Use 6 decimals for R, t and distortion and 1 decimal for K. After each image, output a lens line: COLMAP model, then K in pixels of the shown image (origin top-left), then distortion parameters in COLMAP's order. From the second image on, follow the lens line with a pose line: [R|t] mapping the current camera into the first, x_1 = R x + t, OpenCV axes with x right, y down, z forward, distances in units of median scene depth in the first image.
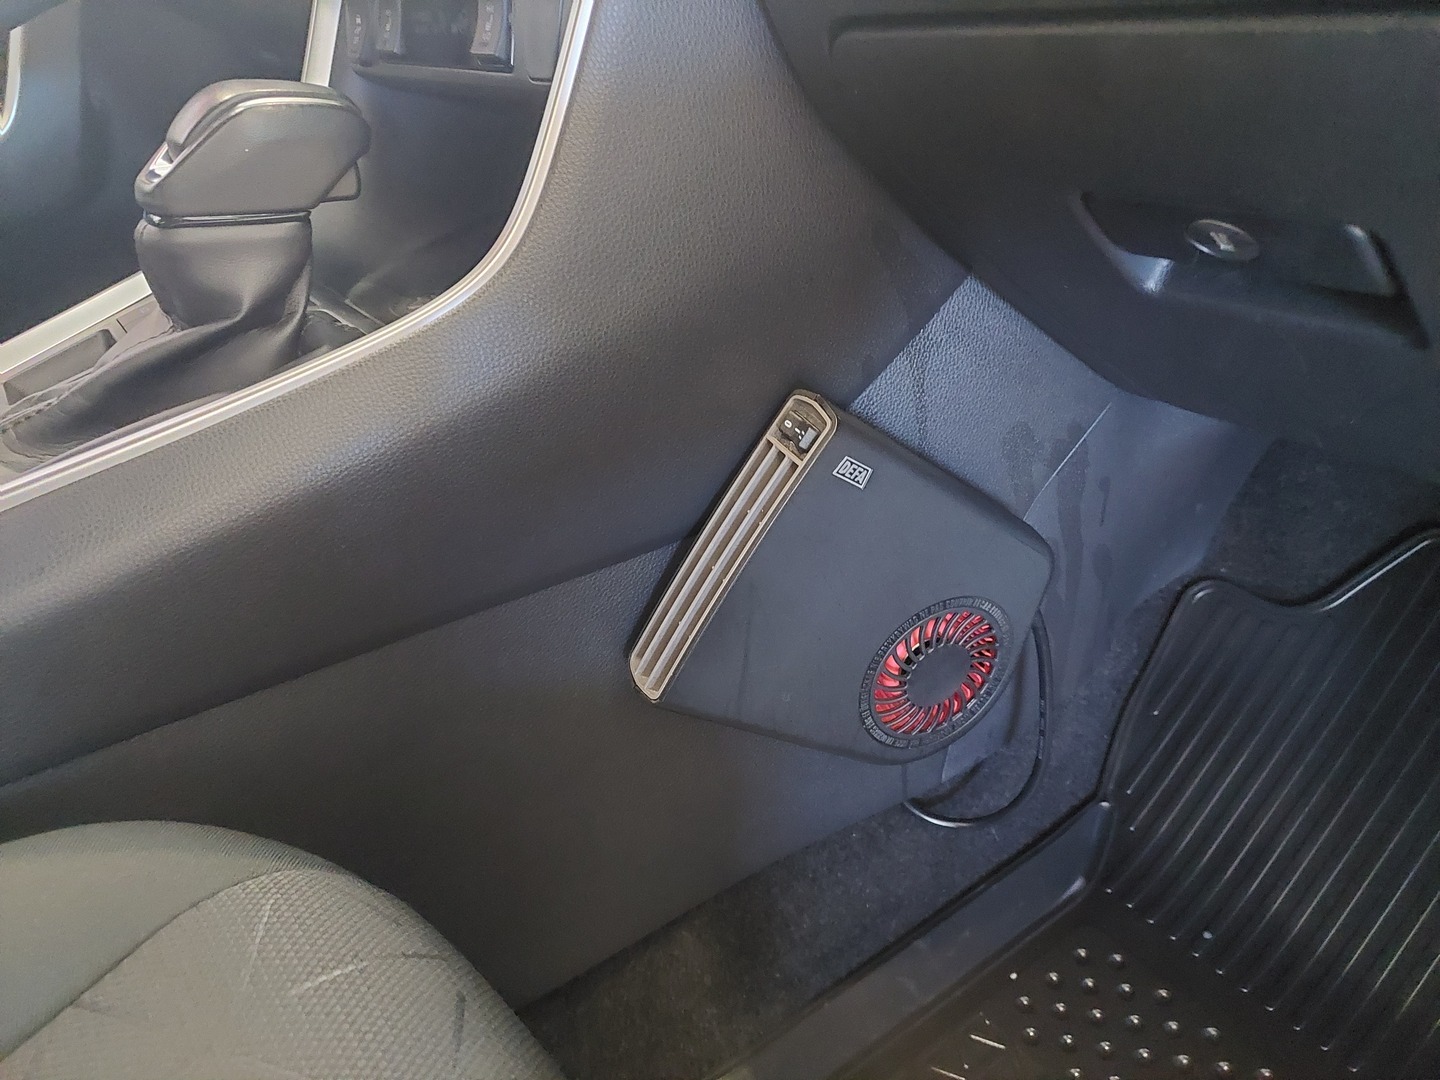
lens RADIAL K [[1049.1, 0, 713.5], [0, 1049.1, 537.2], [0, 0, 1]] dist [0.077219, -0.070695]
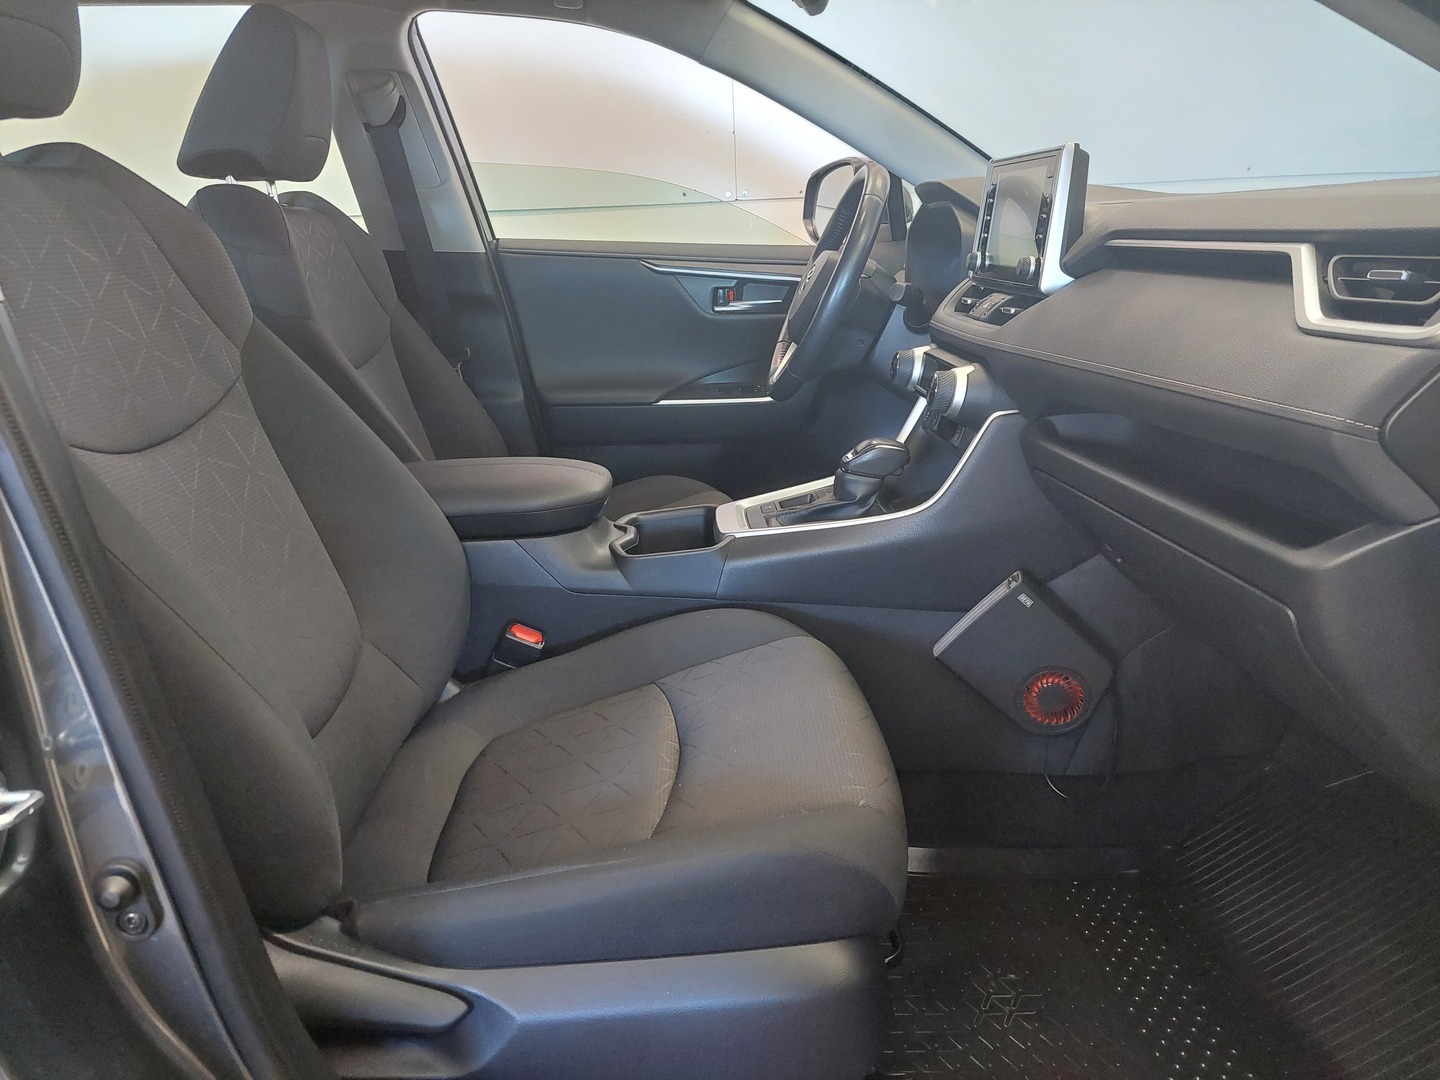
lens RADIAL K [[1049.1, 0, 713.5], [0, 1049.1, 537.2], [0, 0, 1]] dist [0.077219, -0.070695]
pose [[0.796228, 0.242454, -0.554289, 1.005599], [-0.374542, 0.917049, -0.136892, 0.488082], [0.475121, 0.316602, 0.820989, -1.785834]]
